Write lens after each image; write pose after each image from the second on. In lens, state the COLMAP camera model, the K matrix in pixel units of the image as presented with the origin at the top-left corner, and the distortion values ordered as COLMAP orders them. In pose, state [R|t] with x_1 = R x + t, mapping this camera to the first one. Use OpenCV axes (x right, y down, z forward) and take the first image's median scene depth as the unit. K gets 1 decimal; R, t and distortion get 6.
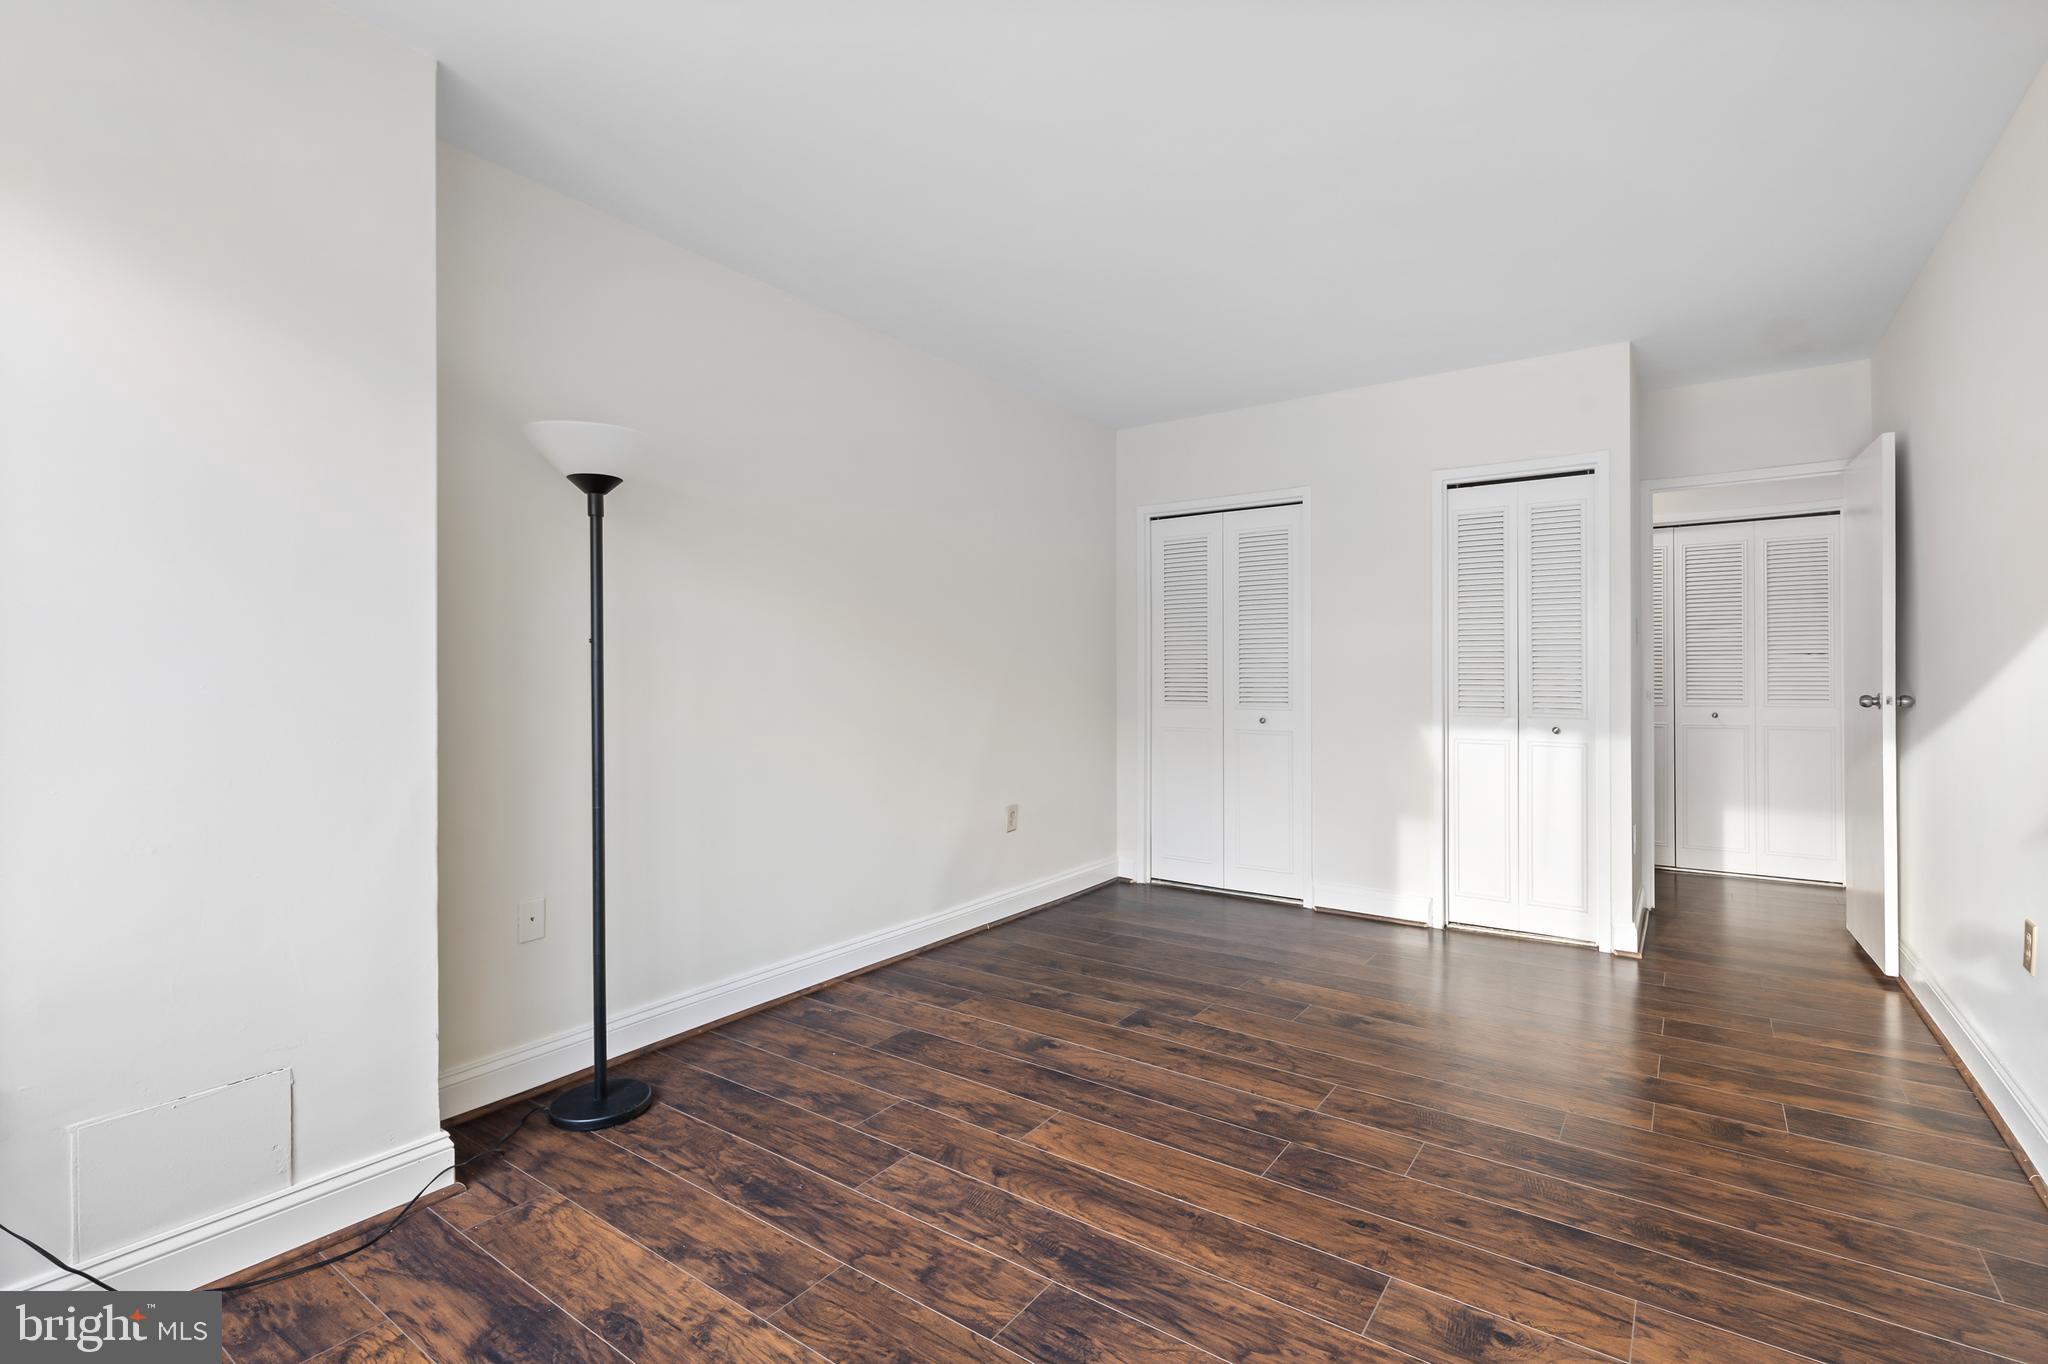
lens RADIAL K [[946.0, 0, 1032.5], [0, 946.0, 669.7], [0, 0, 1]] dist [0.010232, -0.000635]
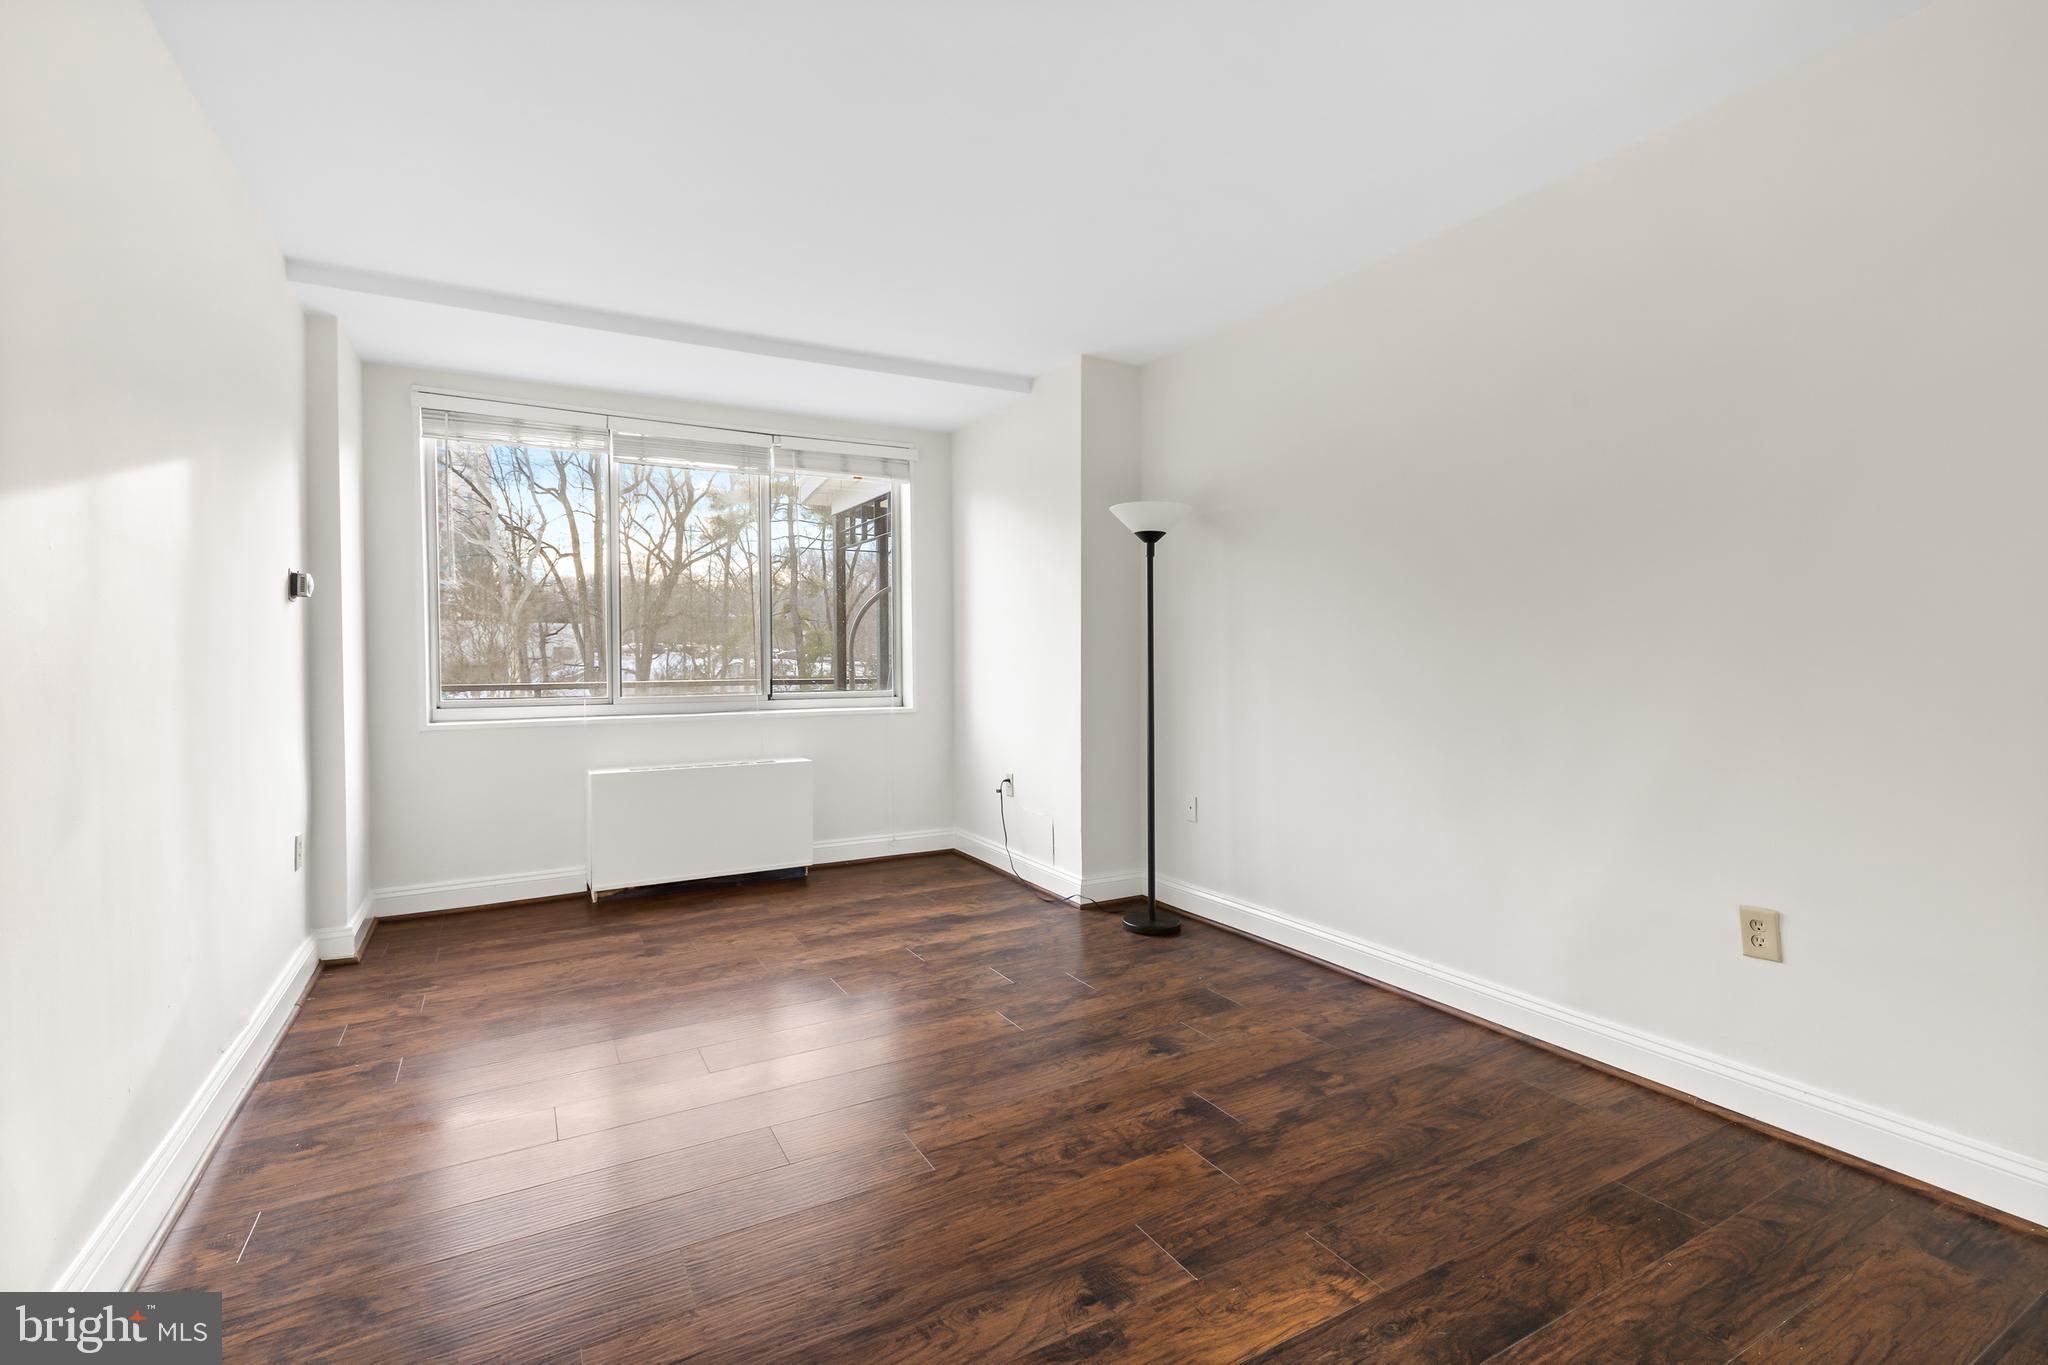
lens RADIAL K [[946.0, 0, 1040.7], [0, 946.0, 685.3], [0, 0, 1]] dist [0.010232, -0.000635]
pose [[-0.431654, 0.030021, -0.901540, 0.872788], [0.009143, 0.999540, 0.028907, 0.005819], [0.901993, 0.004235, -0.431730, 1.253459]]
